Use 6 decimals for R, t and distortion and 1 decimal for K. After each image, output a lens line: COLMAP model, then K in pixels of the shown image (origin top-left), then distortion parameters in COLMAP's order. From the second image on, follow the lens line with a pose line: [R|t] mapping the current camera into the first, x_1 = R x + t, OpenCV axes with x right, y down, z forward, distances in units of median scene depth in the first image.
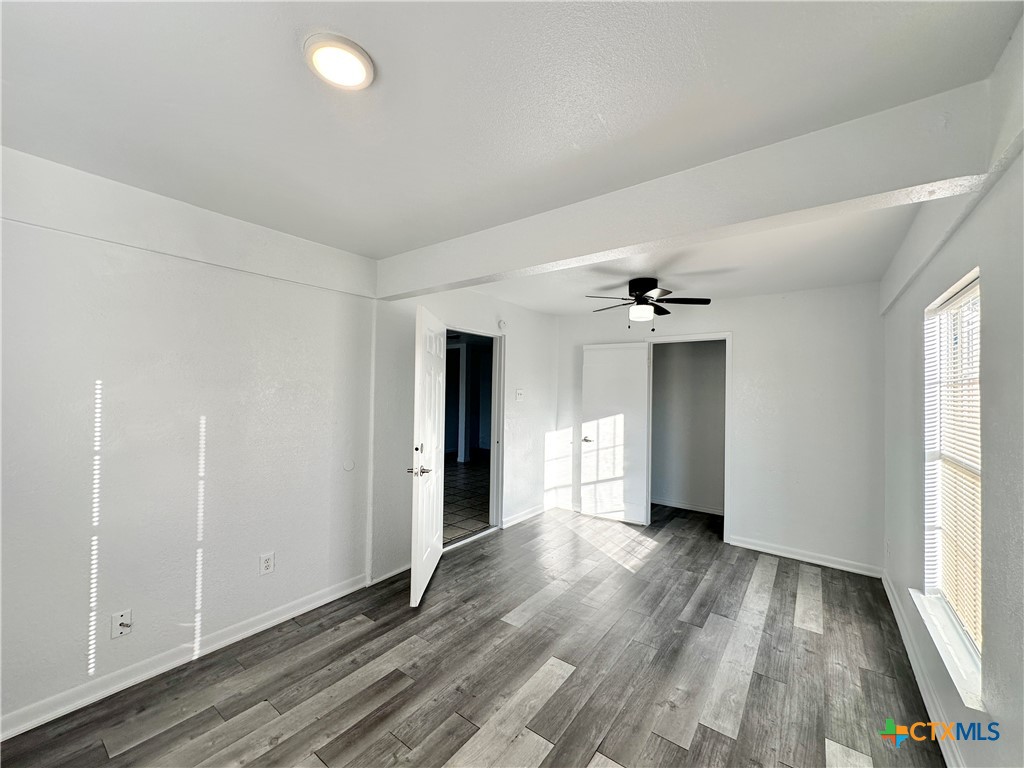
lens RADIAL K [[407.8, 0, 514.3], [0, 407.8, 384.6], [0, 0, 1]] dist [-0.002247, 0.000842]
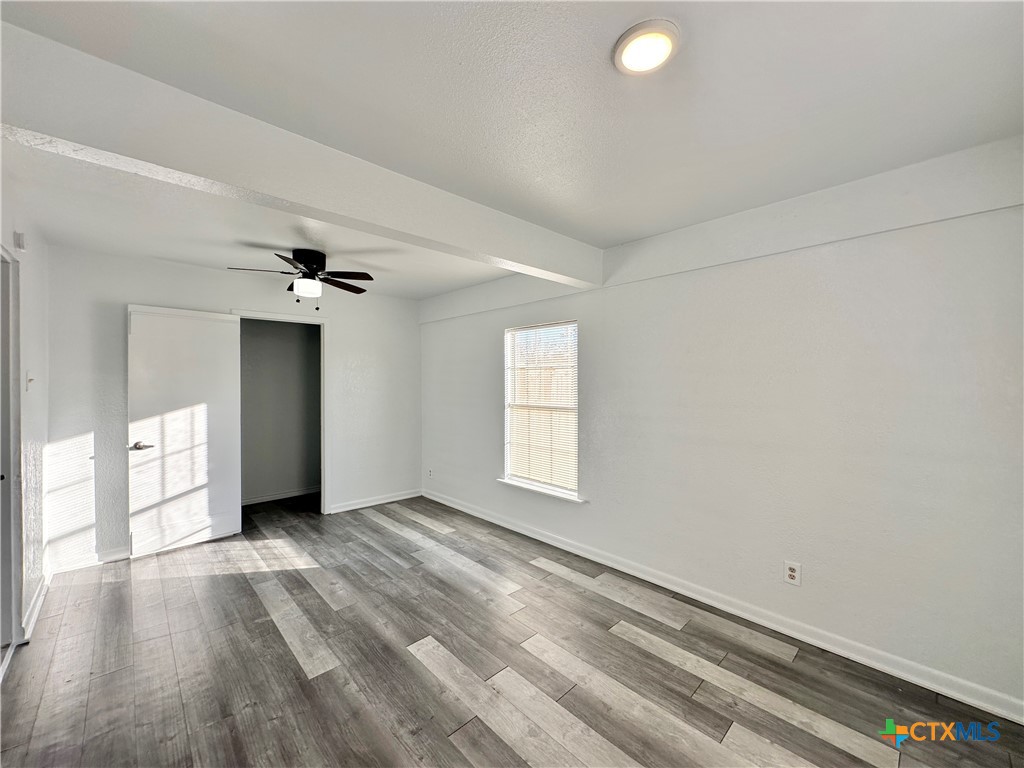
lens RADIAL K [[407.8, 0, 511.2], [0, 407.8, 383.9], [0, 0, 1]] dist [-0.002247, 0.000842]
pose [[0.170472, -0.023170, 0.985090, -0.628699], [-0.010905, 0.999618, 0.025399, 0.014799], [-0.985302, -0.015073, 0.170154, 0.474476]]
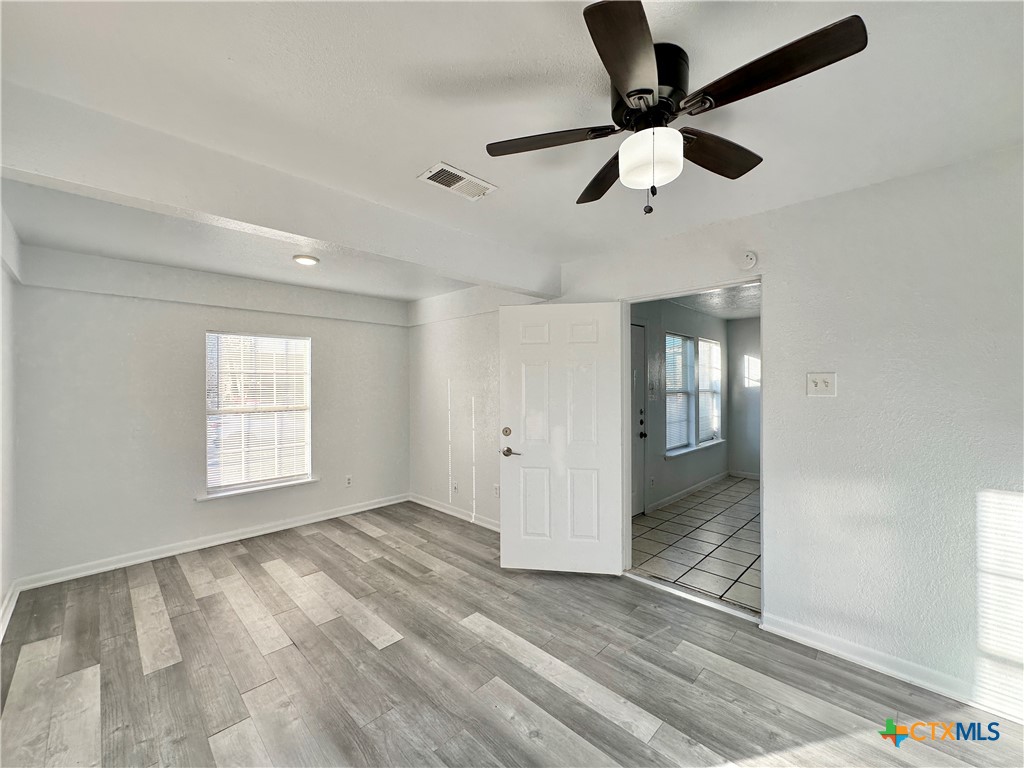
lens RADIAL K [[407.8, 0, 511.3], [0, 407.8, 386.2], [0, 0, 1]] dist [-0.002247, 0.000842]
pose [[-0.136480, -0.009992, -0.990592, 0.846428], [0.014457, 0.999823, -0.012077, 0.042991], [0.990537, -0.015969, -0.136311, 1.115681]]
